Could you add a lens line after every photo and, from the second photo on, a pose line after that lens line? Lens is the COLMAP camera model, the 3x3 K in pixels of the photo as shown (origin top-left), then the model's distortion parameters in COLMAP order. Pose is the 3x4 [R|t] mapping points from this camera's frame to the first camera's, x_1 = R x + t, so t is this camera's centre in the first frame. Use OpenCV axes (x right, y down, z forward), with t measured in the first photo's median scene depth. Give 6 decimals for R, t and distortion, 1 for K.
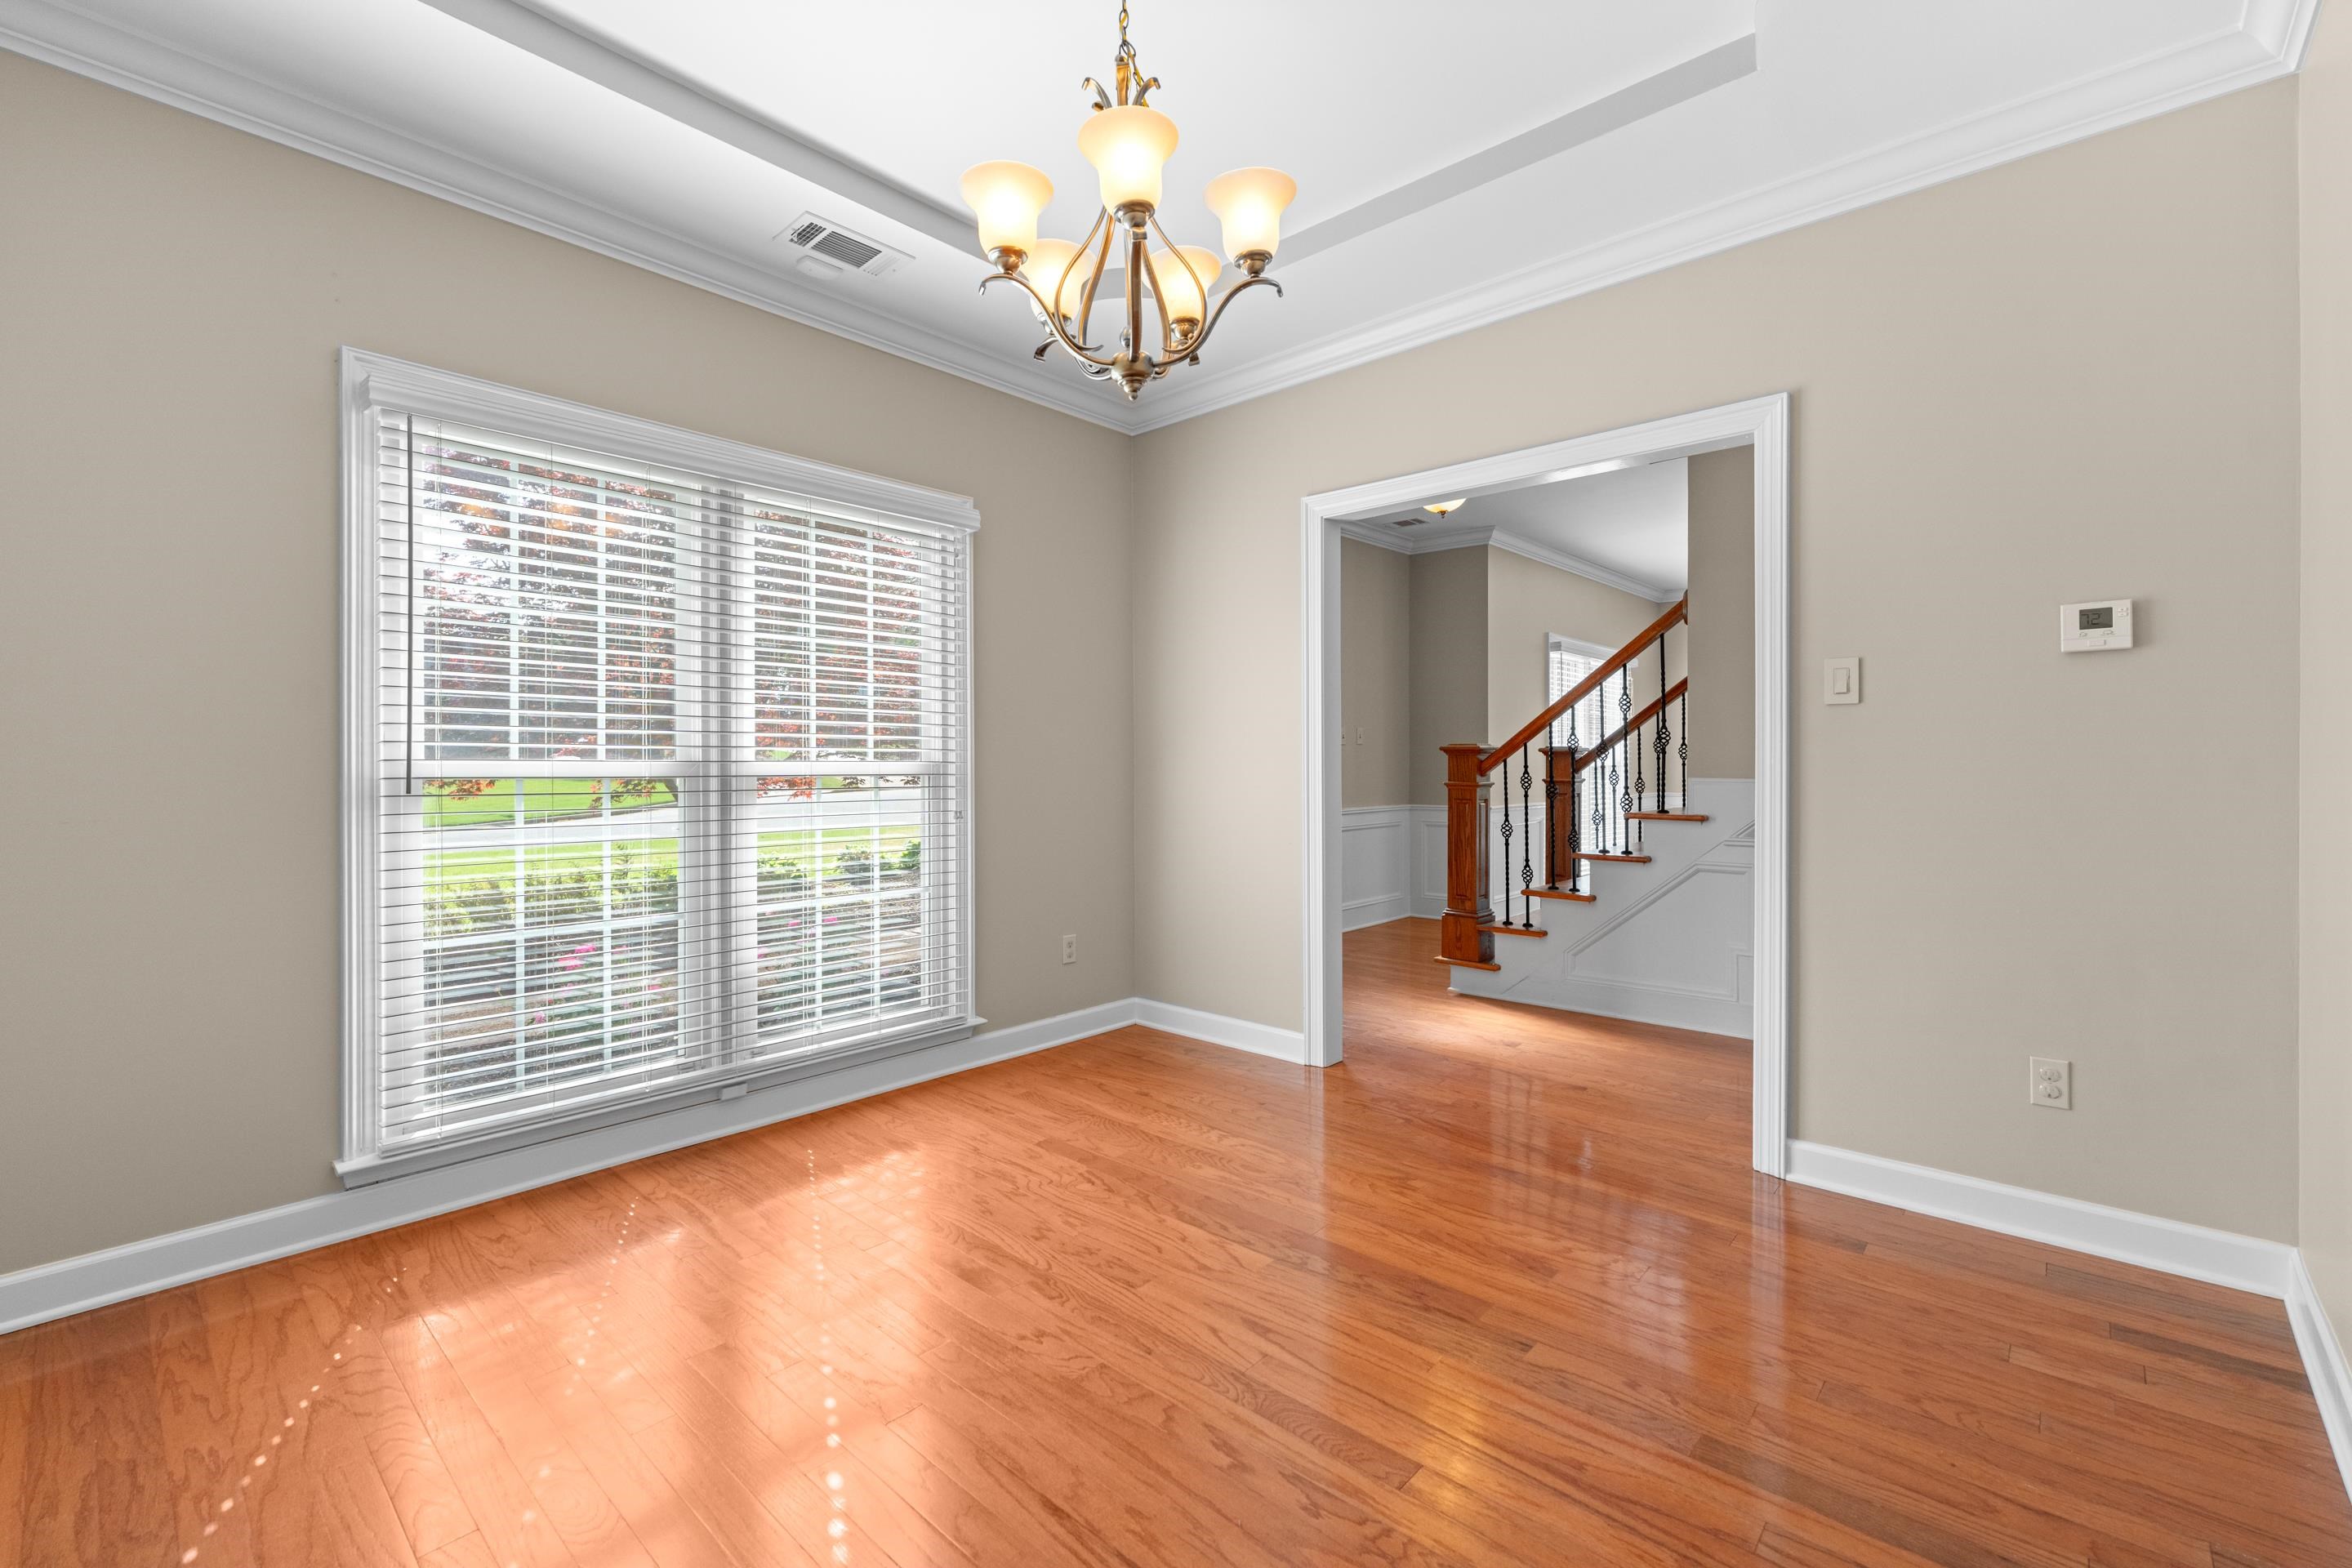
lens RADIAL K [[1011.5, 0, 1176.2], [0, 1011.5, 776.7], [0, 0, 1]] dist [-0.001352, 0.000458]
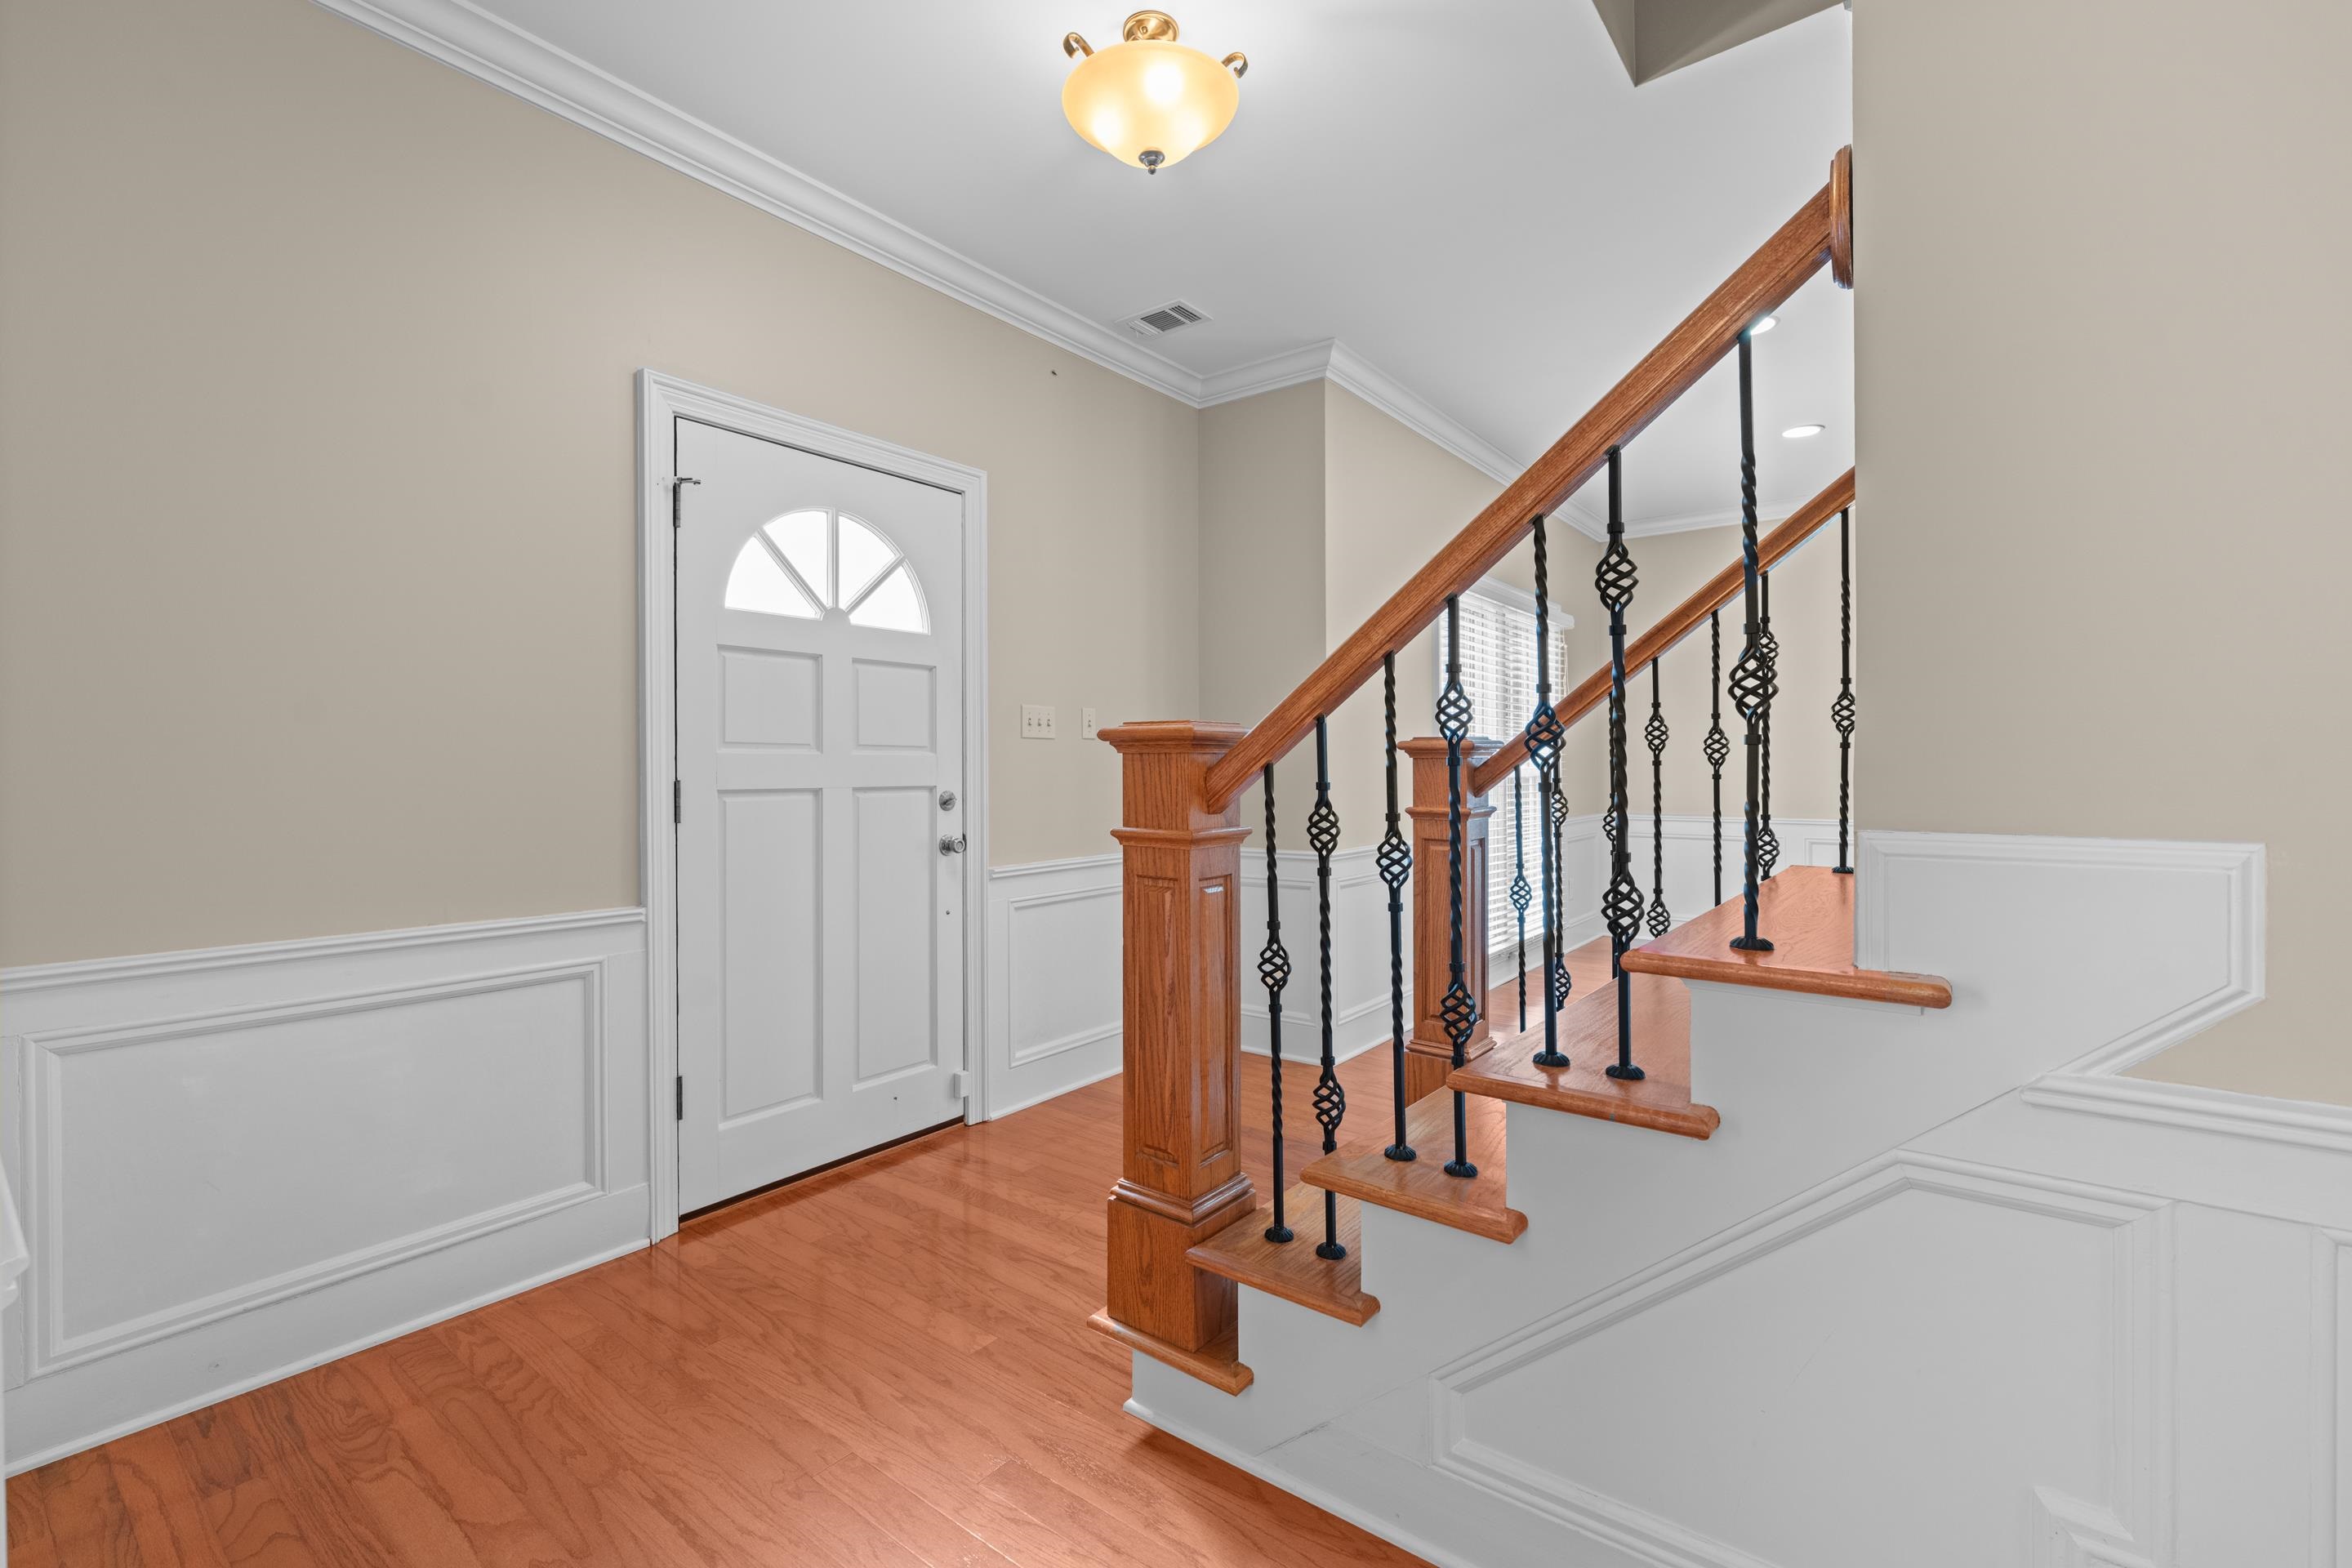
lens RADIAL K [[1011.5, 0, 1181.2], [0, 1011.5, 779.7], [0, 0, 1]] dist [-0.001352, 0.000458]
pose [[0.996768, -0.001519, 0.080315, 0.265772], [0.001970, 0.999983, -0.005539, -0.010205], [-0.080305, 0.005679, 0.996754, 0.652746]]
